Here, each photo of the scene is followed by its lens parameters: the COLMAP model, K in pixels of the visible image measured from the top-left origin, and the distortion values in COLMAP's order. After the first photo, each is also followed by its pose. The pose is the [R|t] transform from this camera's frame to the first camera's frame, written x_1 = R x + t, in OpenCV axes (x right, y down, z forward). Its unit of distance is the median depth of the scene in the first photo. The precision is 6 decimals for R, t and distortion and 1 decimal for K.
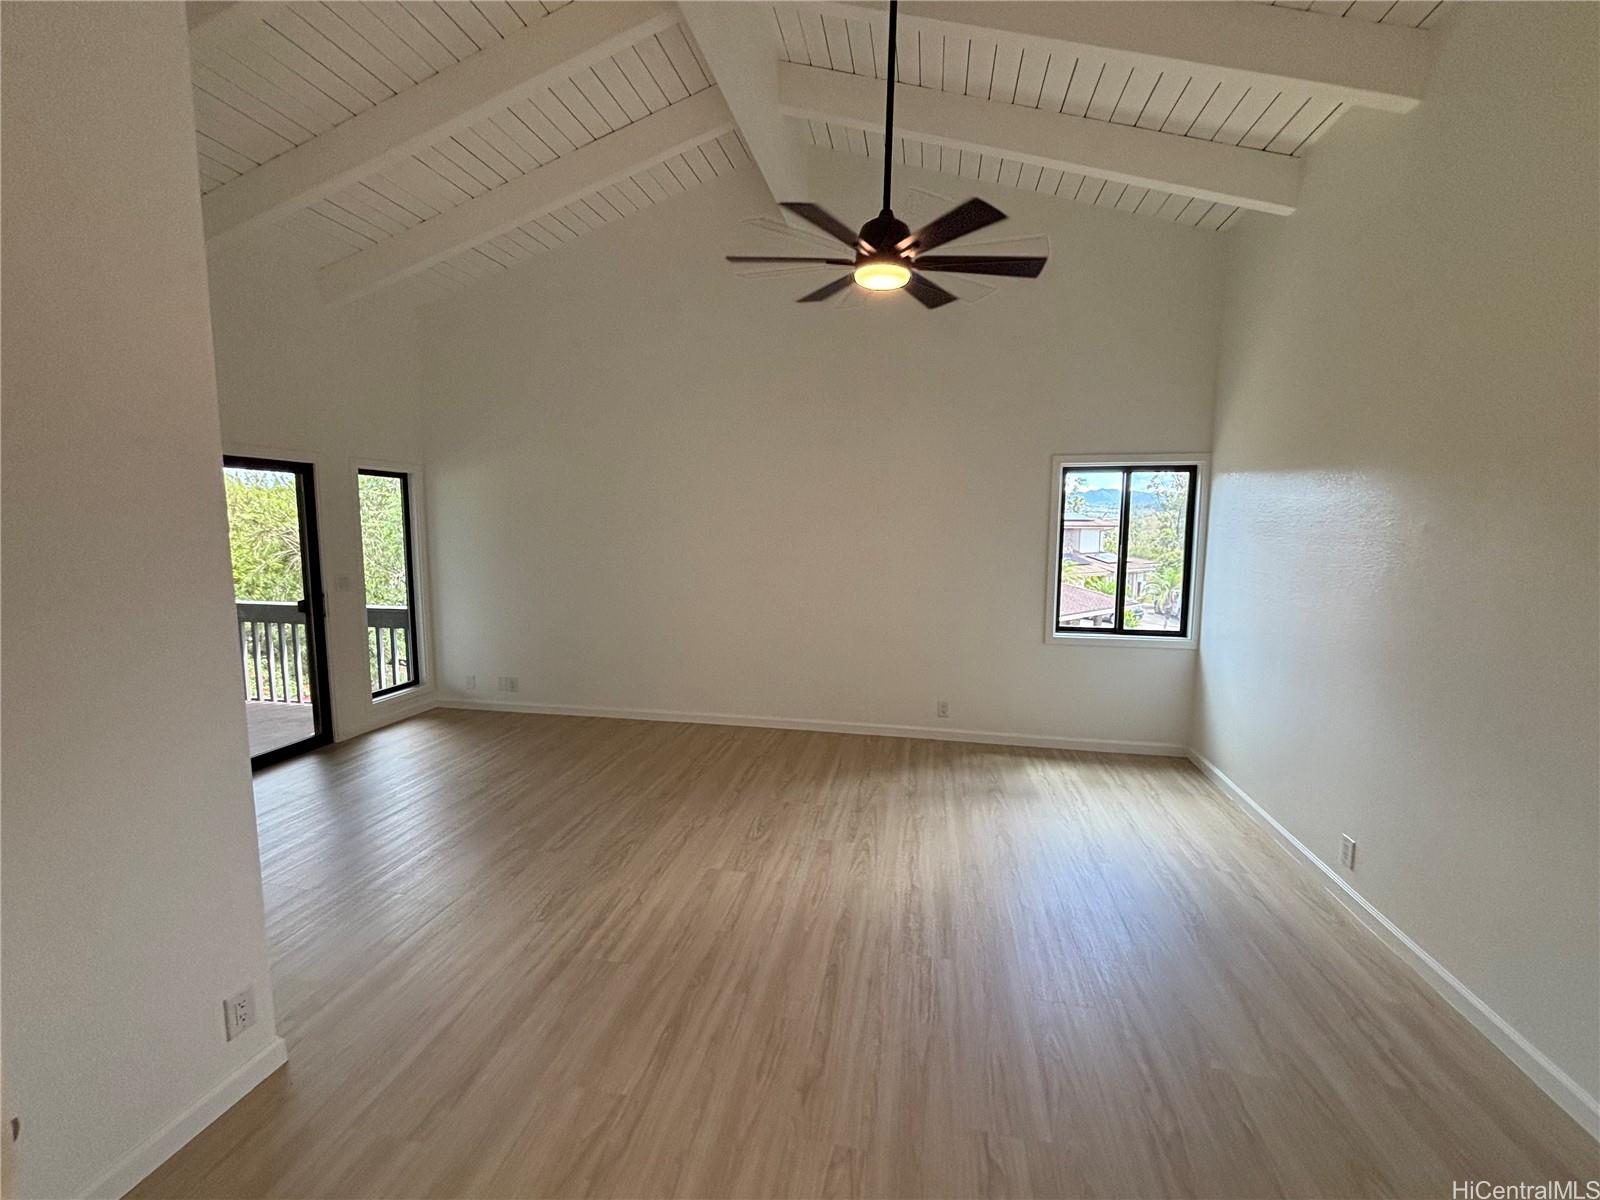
lens RADIAL K [[673.7, 0, 789.8], [0, 673.7, 603.6], [0, 0, 1]] dist [-0.000237, -0.000014]
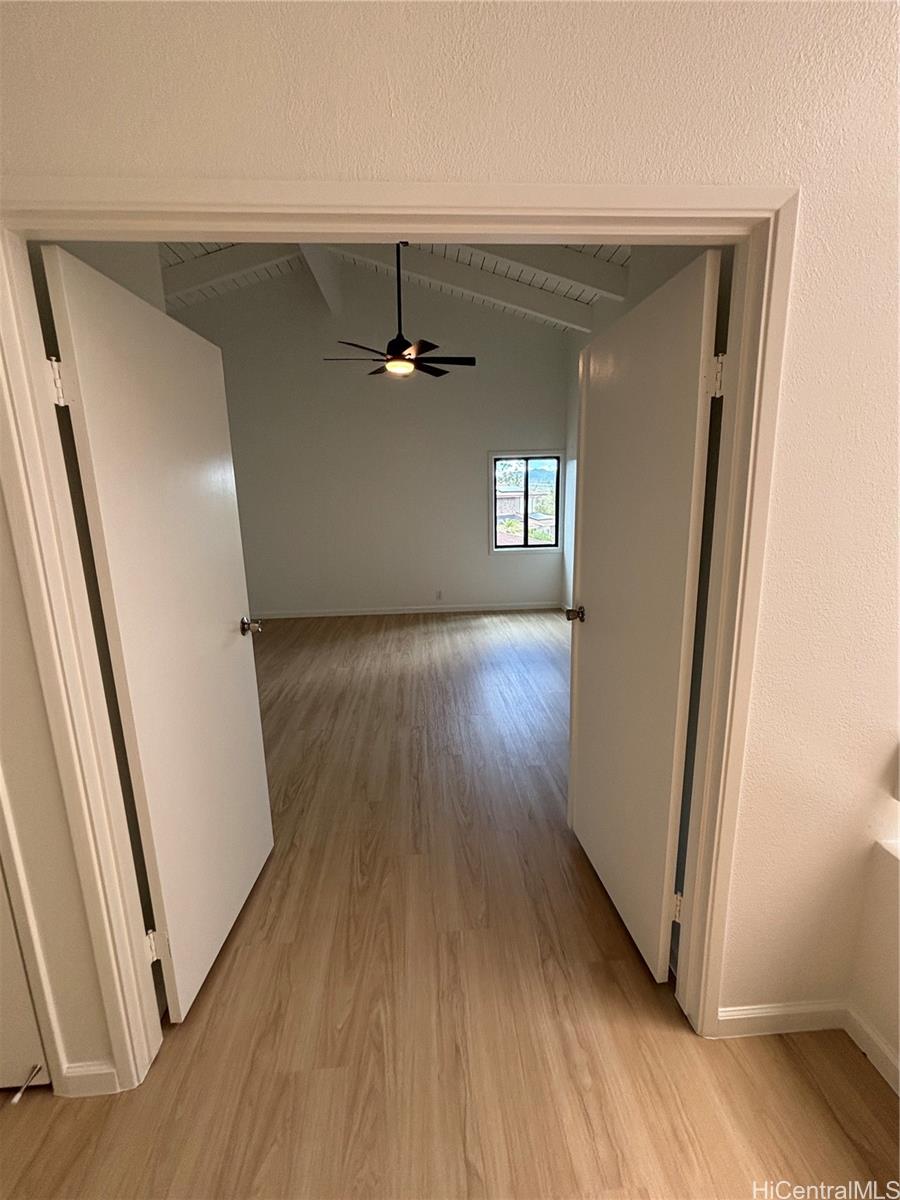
lens RADIAL K [[504.2, 0, 452.7], [0, 504.2, 605.7], [0, 0, 1]] dist [0.001871, -0.000004]
pose [[0.963553, -0.080220, 0.255207, -0.130563], [0.056728, 0.993556, 0.098126, 0.083106], [-0.261434, -0.080072, 0.961894, -0.483715]]
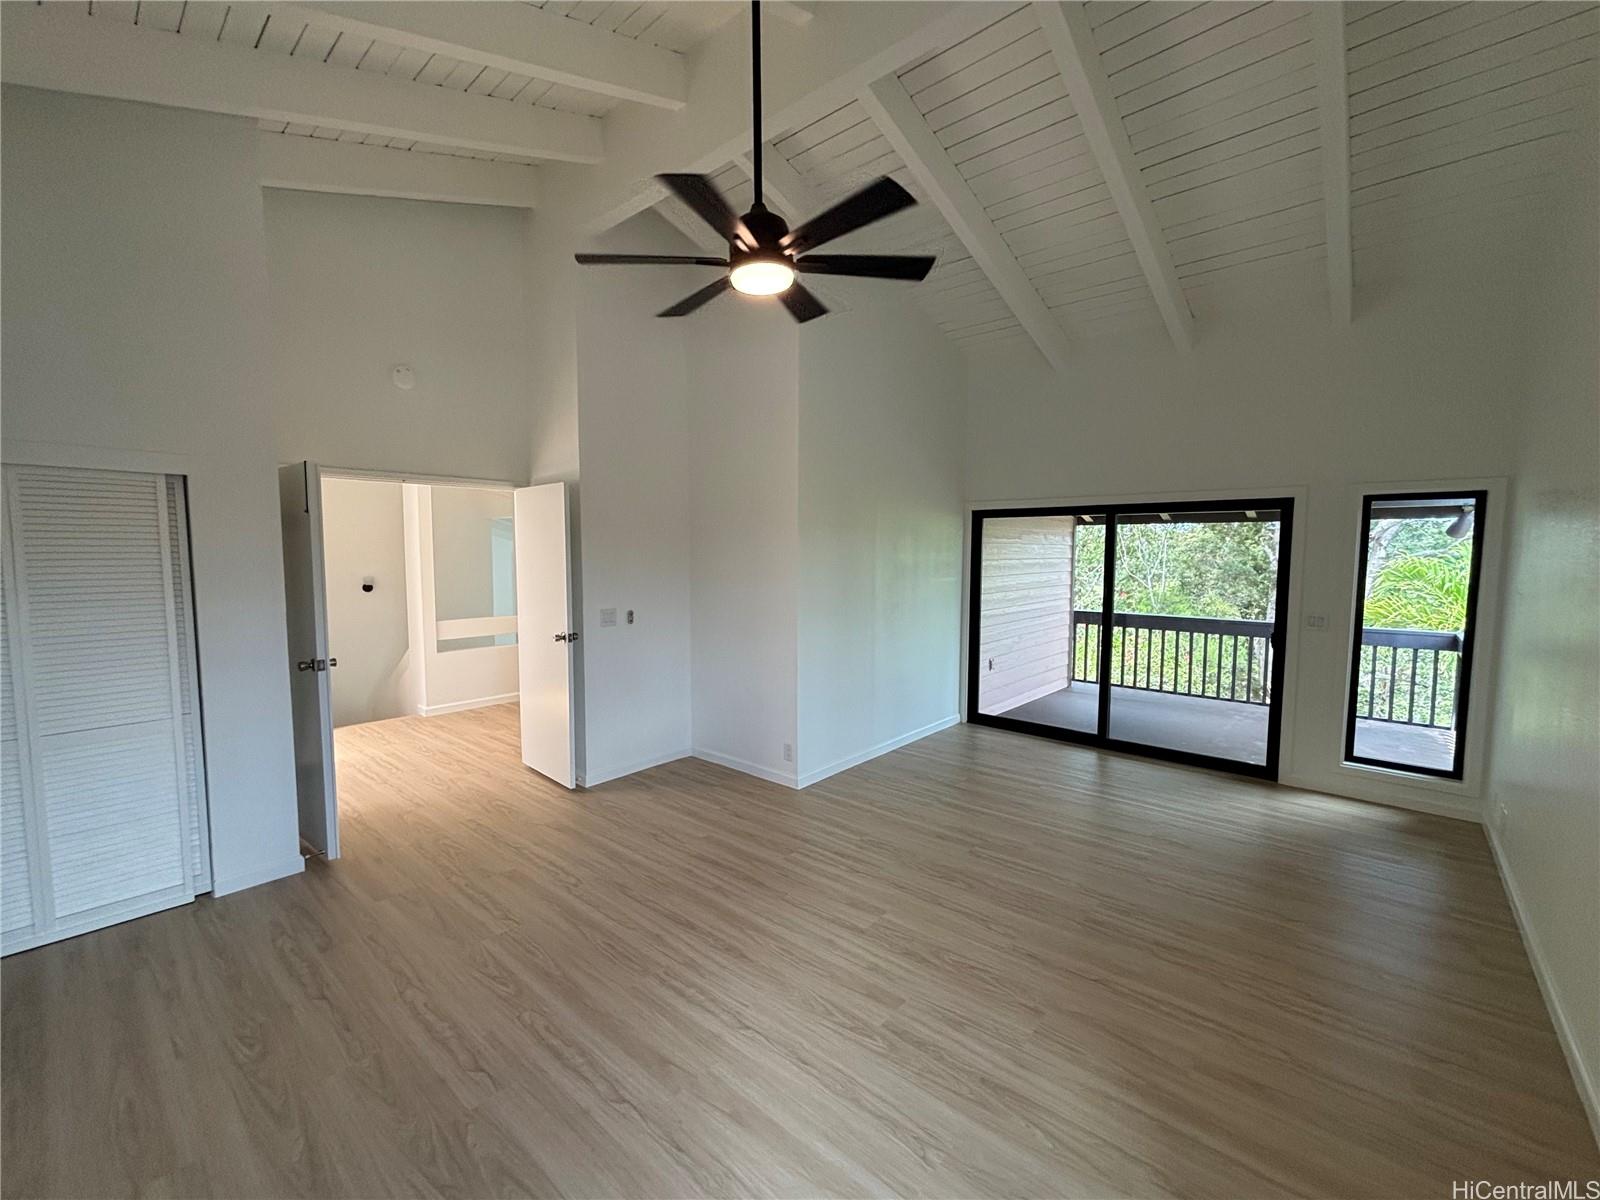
lens RADIAL K [[651.8, 0, 800.0], [0, 651.8, 600.0], [0, 0, 1]] dist [0.002298, 0.000615]
pose [[-0.491516, 0.061414, -0.868700, 0.710156], [-0.104565, 0.986132, 0.128880, -0.154421], [0.864568, 0.154182, -0.478278, 1.226022]]
